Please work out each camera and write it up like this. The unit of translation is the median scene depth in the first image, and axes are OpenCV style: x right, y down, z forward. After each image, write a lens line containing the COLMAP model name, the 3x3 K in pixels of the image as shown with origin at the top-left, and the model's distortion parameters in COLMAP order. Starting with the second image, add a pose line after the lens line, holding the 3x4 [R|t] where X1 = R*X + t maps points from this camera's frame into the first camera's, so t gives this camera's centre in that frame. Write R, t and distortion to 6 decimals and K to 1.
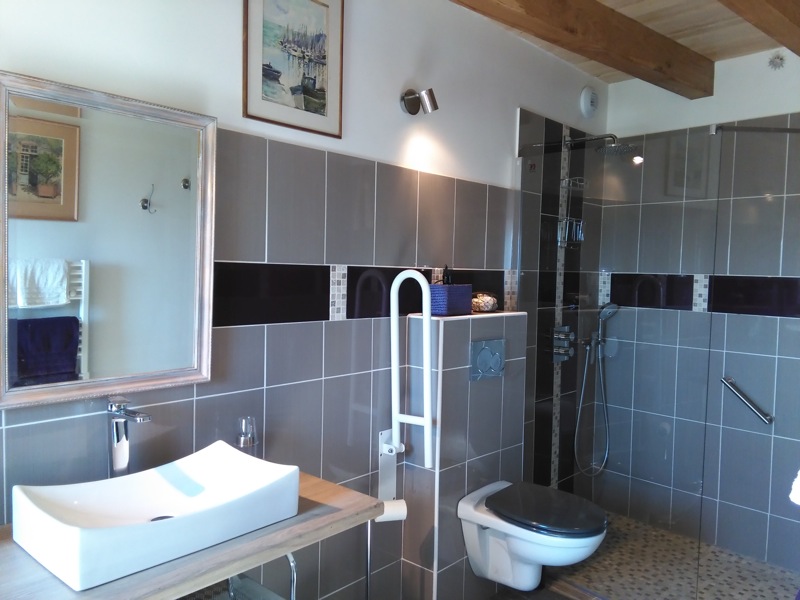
lens RADIAL K [[635.0, 0, 400.0], [0, 635.0, 300.0], [0, 0, 1]] dist [0.074317, -0.093410]
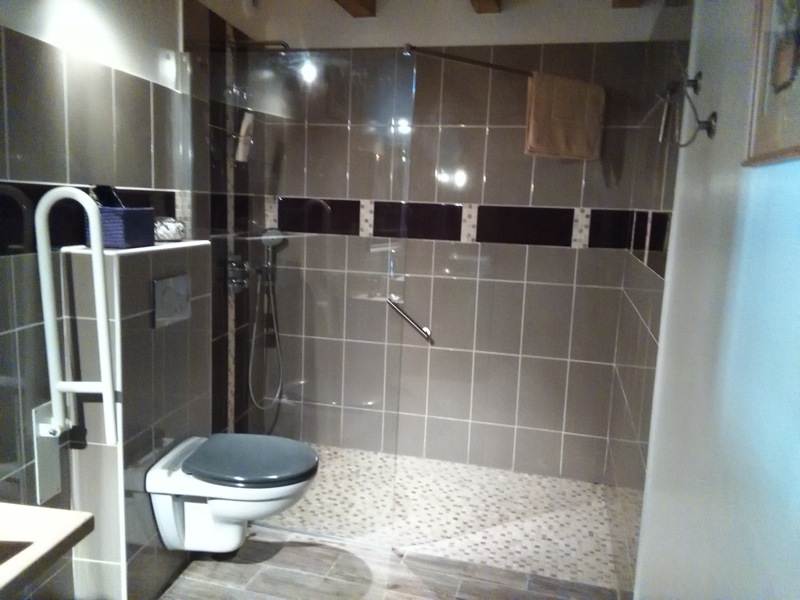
lens RADIAL K [[635.0, 0, 400.0], [0, 635.0, 300.0], [0, 0, 1]] dist [0.074317, -0.093410]
pose [[0.830749, -0.074450, 0.551645, -0.064485], [0.009602, 0.992785, 0.119527, -0.002413], [-0.556564, -0.094000, 0.825470, 0.129916]]
